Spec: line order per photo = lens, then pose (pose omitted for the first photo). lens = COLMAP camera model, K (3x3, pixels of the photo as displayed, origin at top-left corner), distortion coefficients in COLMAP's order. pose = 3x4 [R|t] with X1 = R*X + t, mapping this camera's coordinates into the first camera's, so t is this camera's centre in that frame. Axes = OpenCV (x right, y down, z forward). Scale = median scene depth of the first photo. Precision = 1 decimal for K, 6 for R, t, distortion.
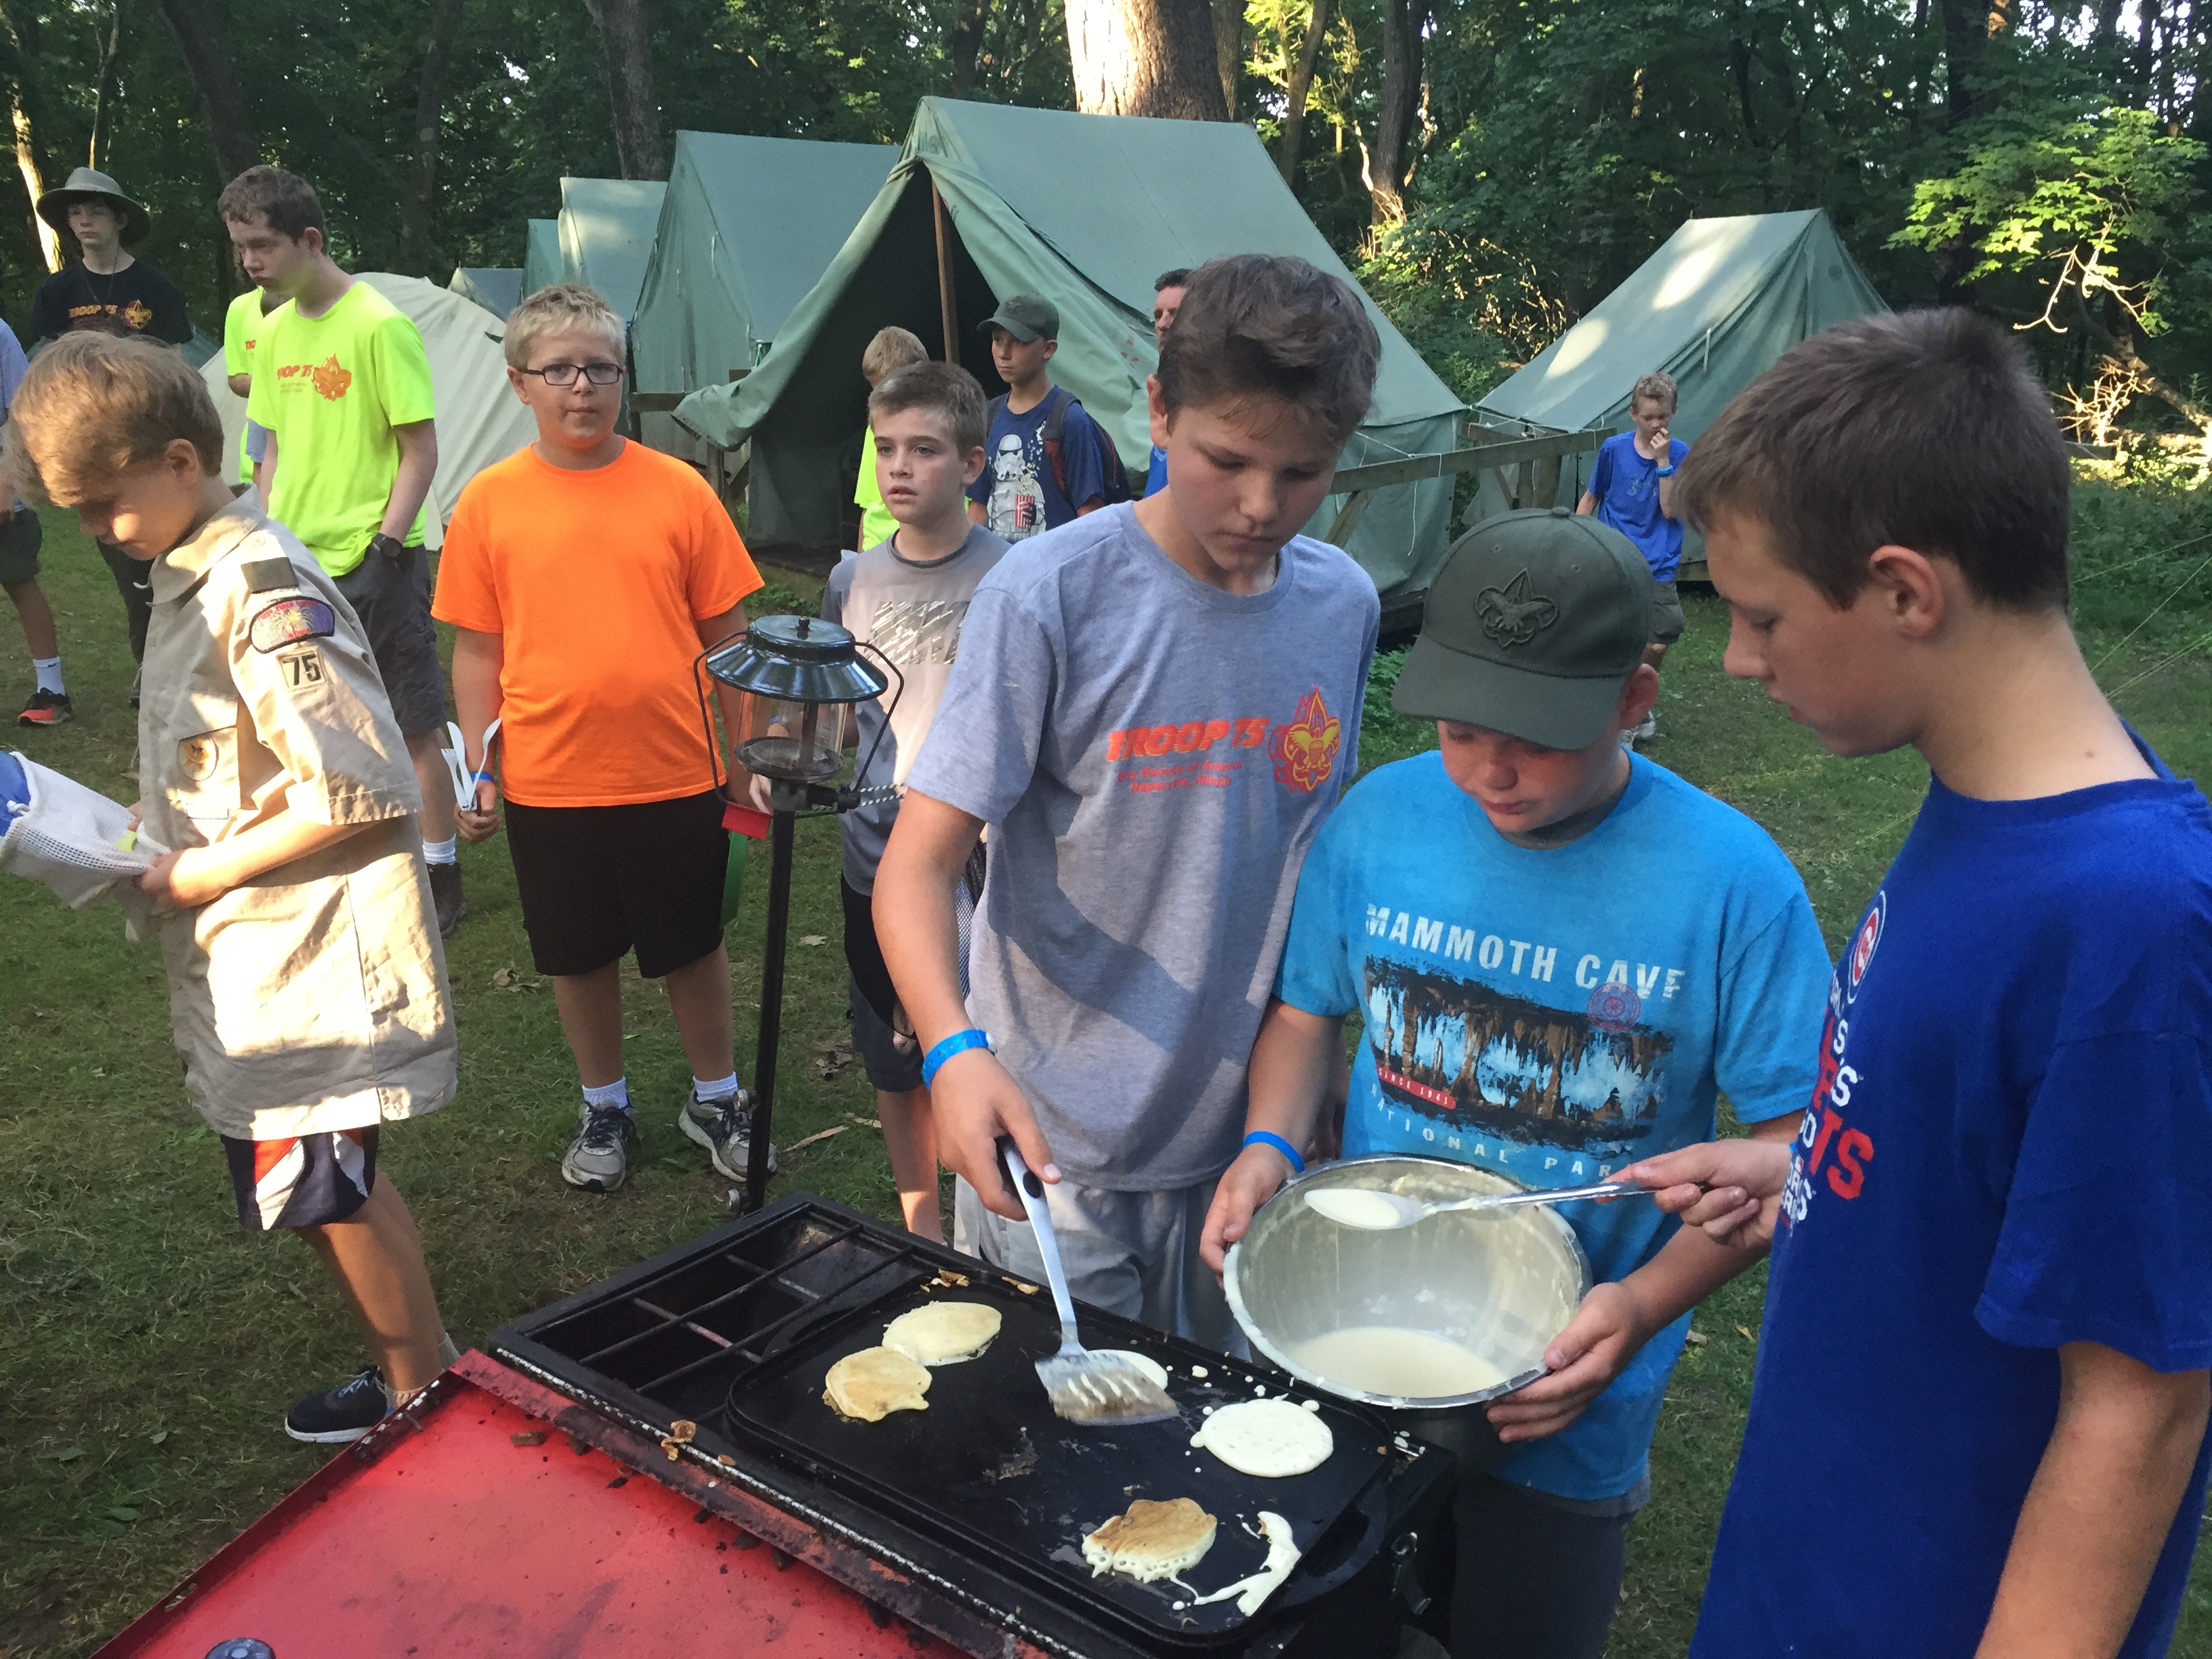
lens RADIAL K [[1918.2, 0, 1106.0], [0, 1918.2, 829.5], [0, 0, 1]] dist [0.078070, -0.109302]
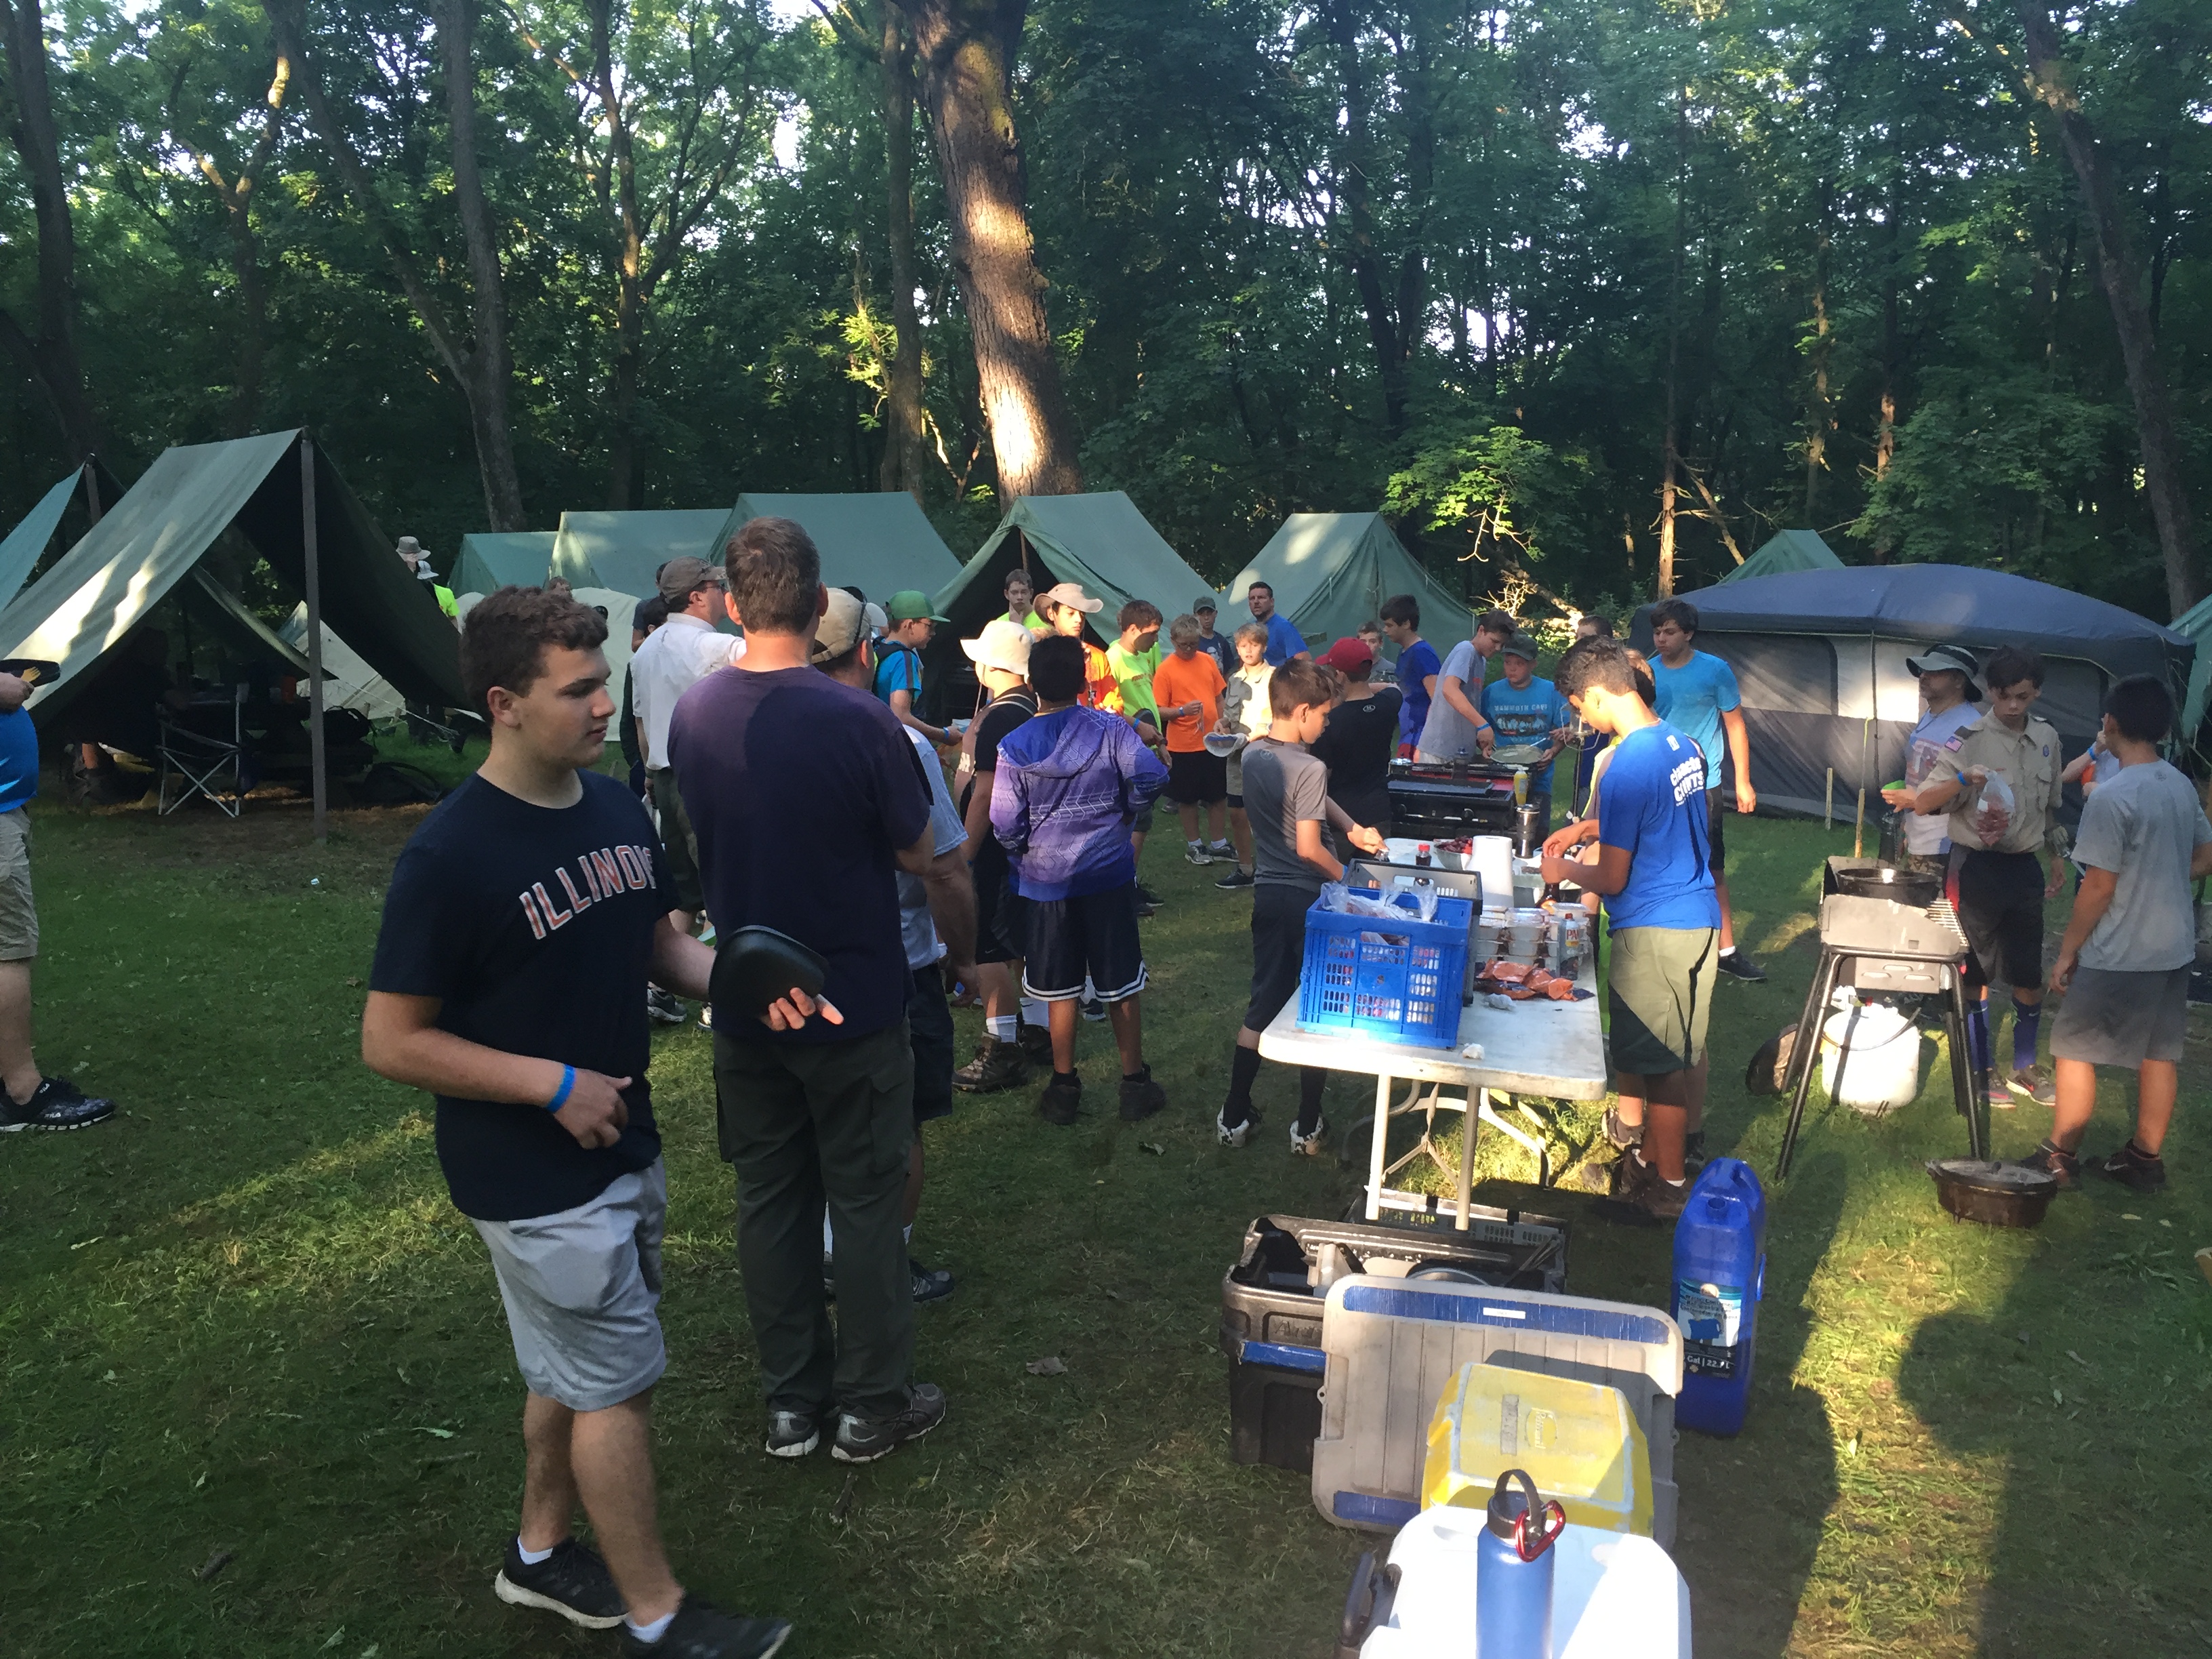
lens RADIAL K [[1918.2, 0, 1106.0], [0, 1918.2, 829.5], [0, 0, 1]] dist [0.078070, -0.109302]
pose [[0.959633, -0.087213, 0.267390, -0.263624], [0.116942, 0.988359, -0.097323, 0.085541], [-0.255789, 0.124664, 0.958661, -0.435820]]
